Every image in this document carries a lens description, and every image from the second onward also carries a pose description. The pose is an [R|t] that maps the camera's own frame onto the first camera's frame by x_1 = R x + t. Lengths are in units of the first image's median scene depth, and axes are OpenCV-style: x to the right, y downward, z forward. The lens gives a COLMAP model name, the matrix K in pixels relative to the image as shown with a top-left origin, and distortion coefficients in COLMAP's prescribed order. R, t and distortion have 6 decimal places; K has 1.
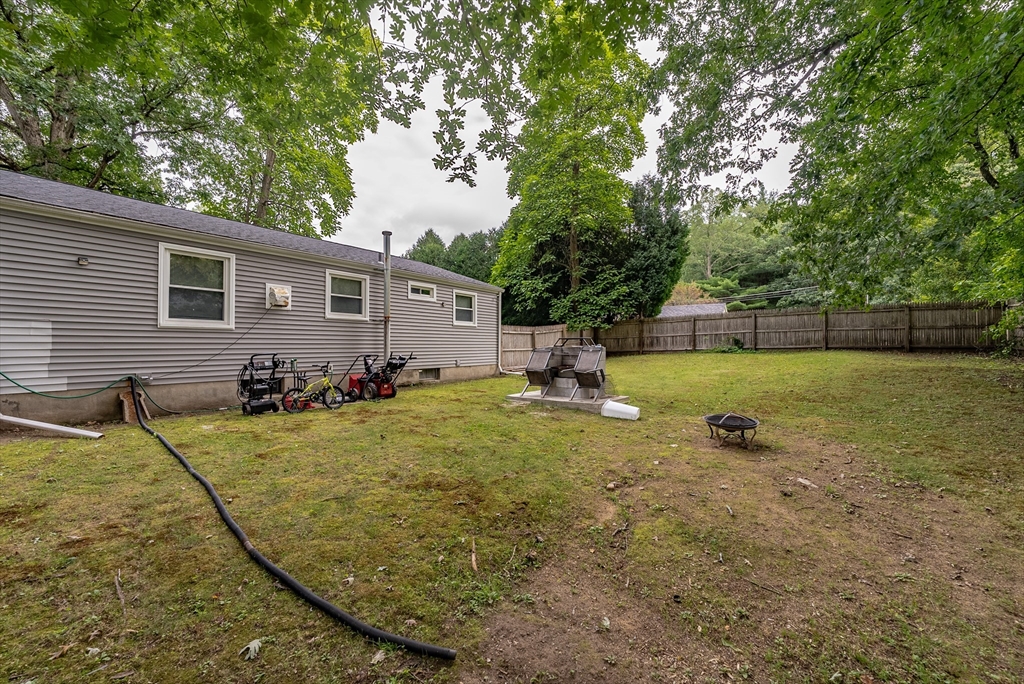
lens RADIAL K [[424.2, 0, 514.7], [0, 424.2, 335.8], [0, 0, 1]] dist [0.000253, -0.000253]
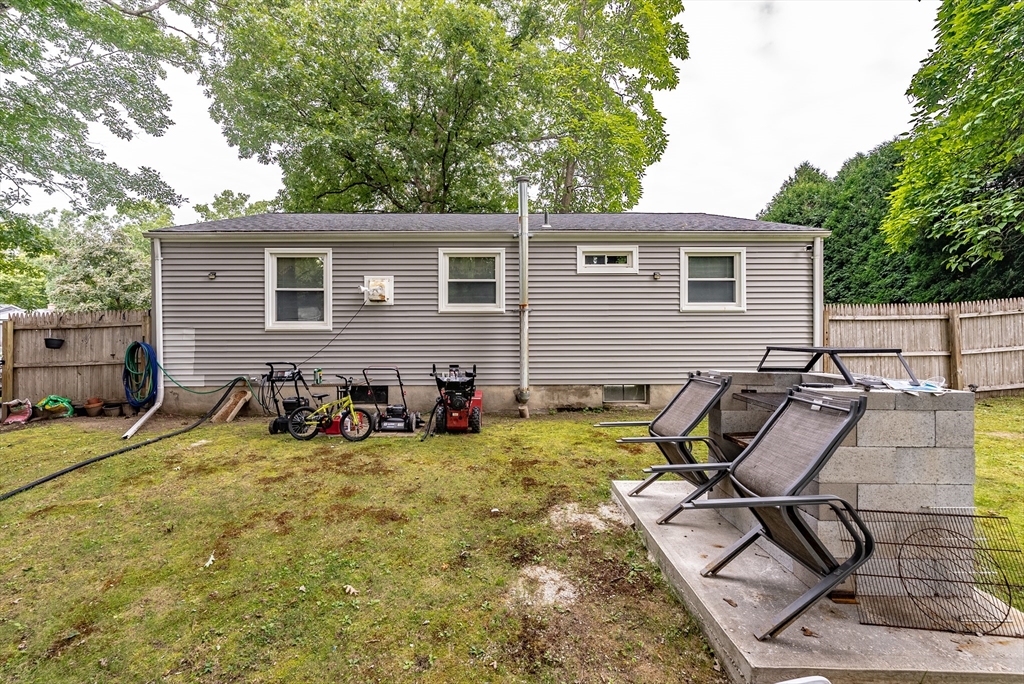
lens RADIAL K [[436.4, 0, 485.5], [0, 436.4, 332.2], [0, 0, 1]] dist [-0.003590, -0.000458]
pose [[0.570198, -0.003243, -0.821501, 0.203195], [0.021991, 0.999694, 0.011318, -0.009727], [0.821213, -0.024520, 0.570095, 0.497436]]
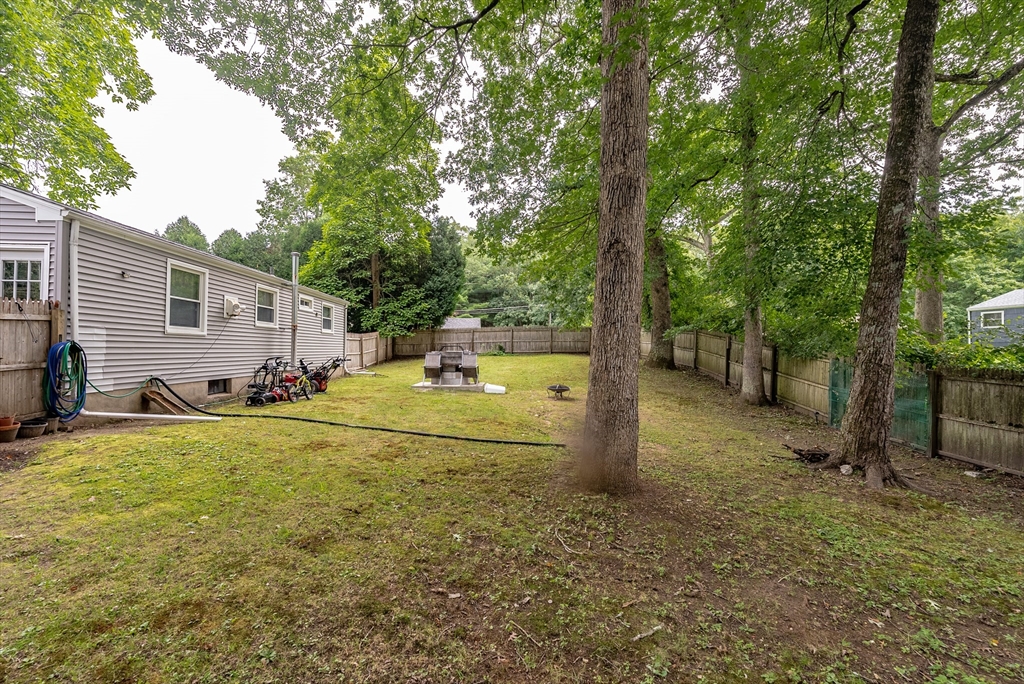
lens RADIAL K [[424.2, 0, 514.7], [0, 424.2, 335.8], [0, 0, 1]] dist [0.000253, -0.000253]
pose [[0.798901, 0.023062, 0.601020, -0.461654], [-0.017113, 0.999732, -0.015614, -0.007734], [-0.601219, 0.002189, 0.799081, -0.269149]]
